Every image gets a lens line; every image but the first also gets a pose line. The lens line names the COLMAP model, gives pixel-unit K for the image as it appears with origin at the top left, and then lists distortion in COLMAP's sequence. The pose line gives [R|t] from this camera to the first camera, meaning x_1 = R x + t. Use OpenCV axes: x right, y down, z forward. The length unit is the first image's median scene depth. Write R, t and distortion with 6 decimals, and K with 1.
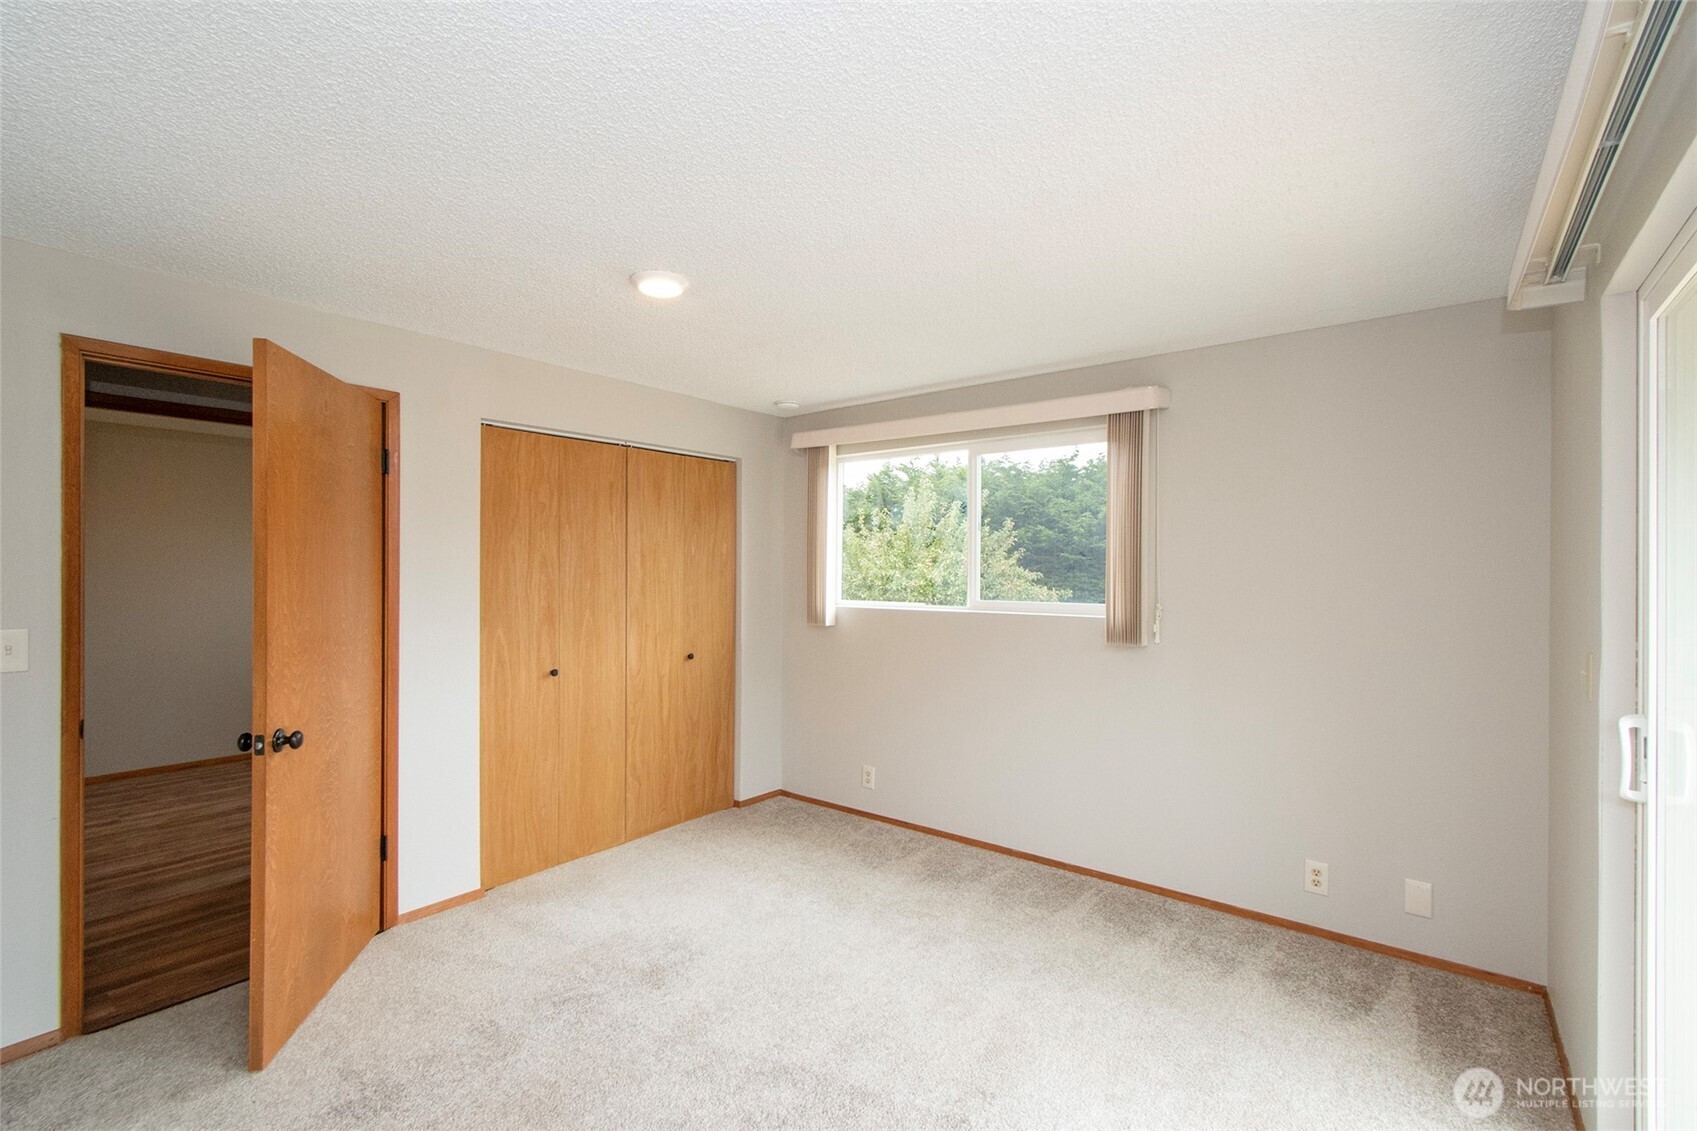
lens RADIAL K [[770.3, 0, 828.5], [0, 770.3, 567.9], [0, 0, 1]] dist [0.000017, -0.000558]
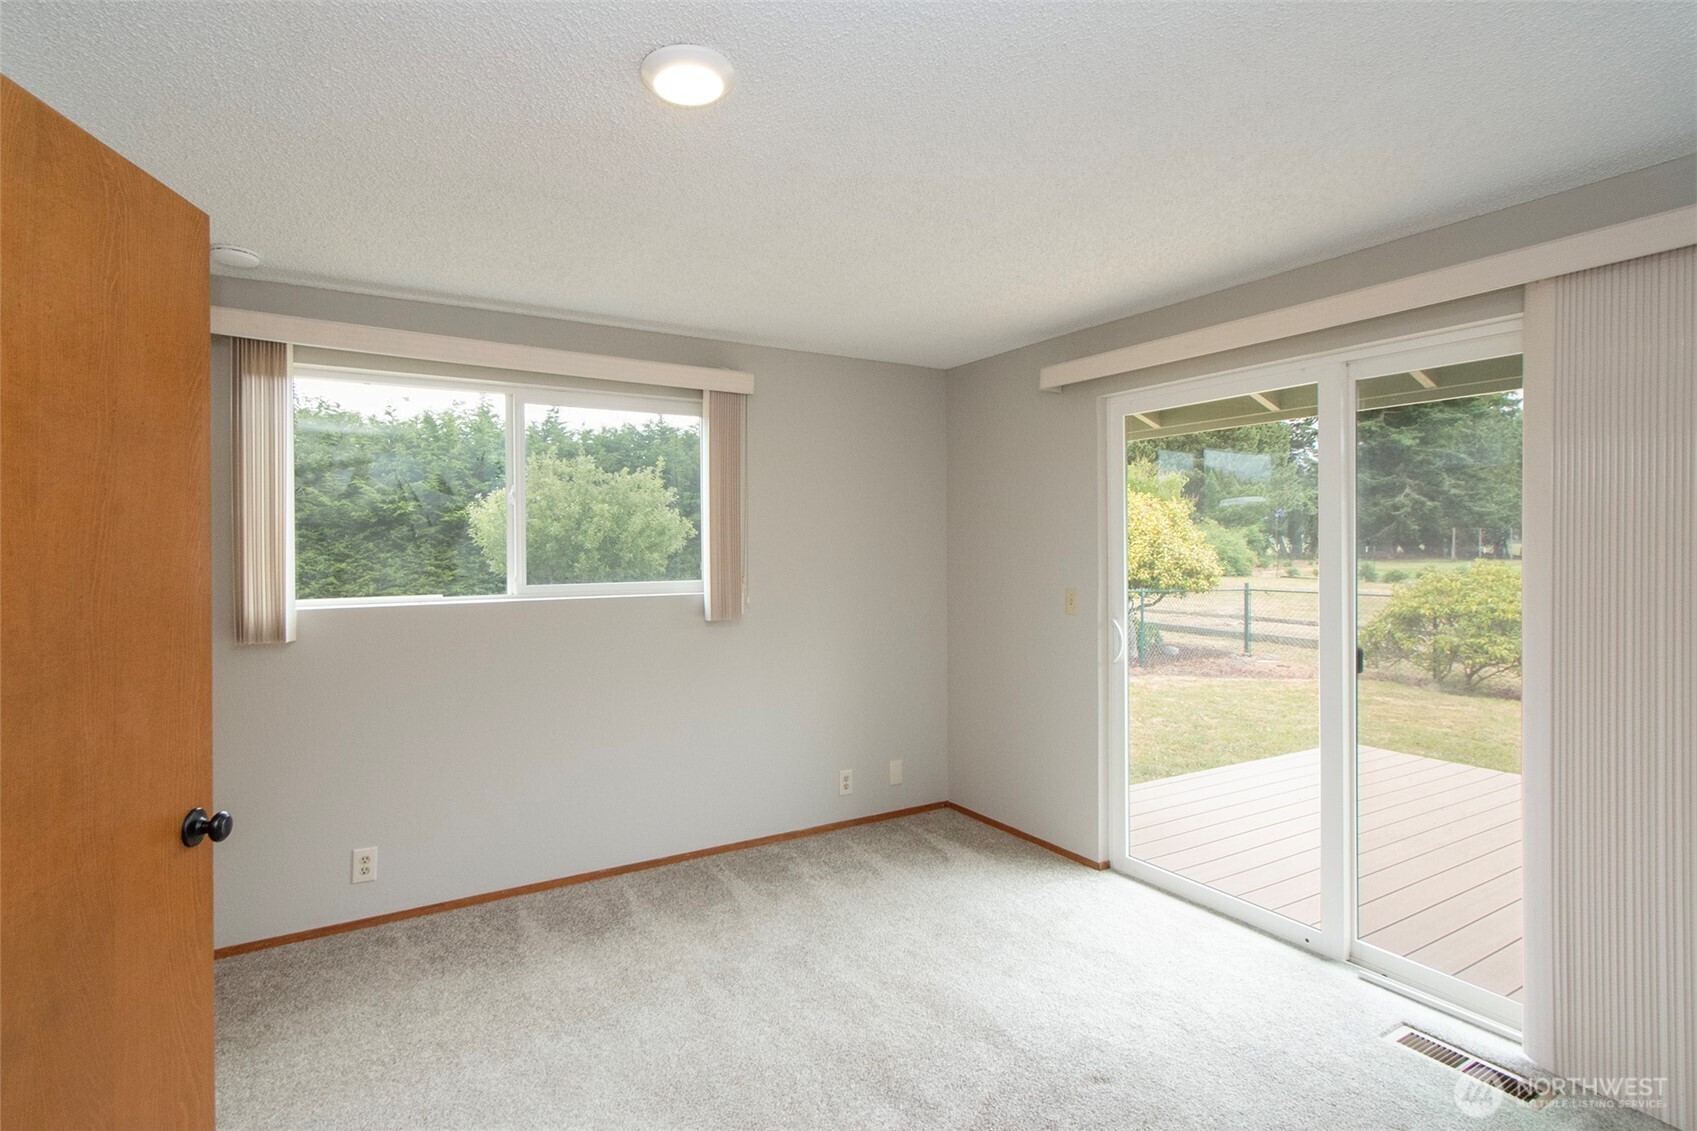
lens RADIAL K [[792.3, 0, 847.0], [0, 792.3, 546.8], [0, 0, 1]] dist [0.002416, 0.000383]
pose [[0.346989, -0.008442, 0.937831, -0.555431], [0.000530, 0.999961, 0.008805, -0.005694], [-0.937869, -0.002558, 0.346980, 0.485990]]
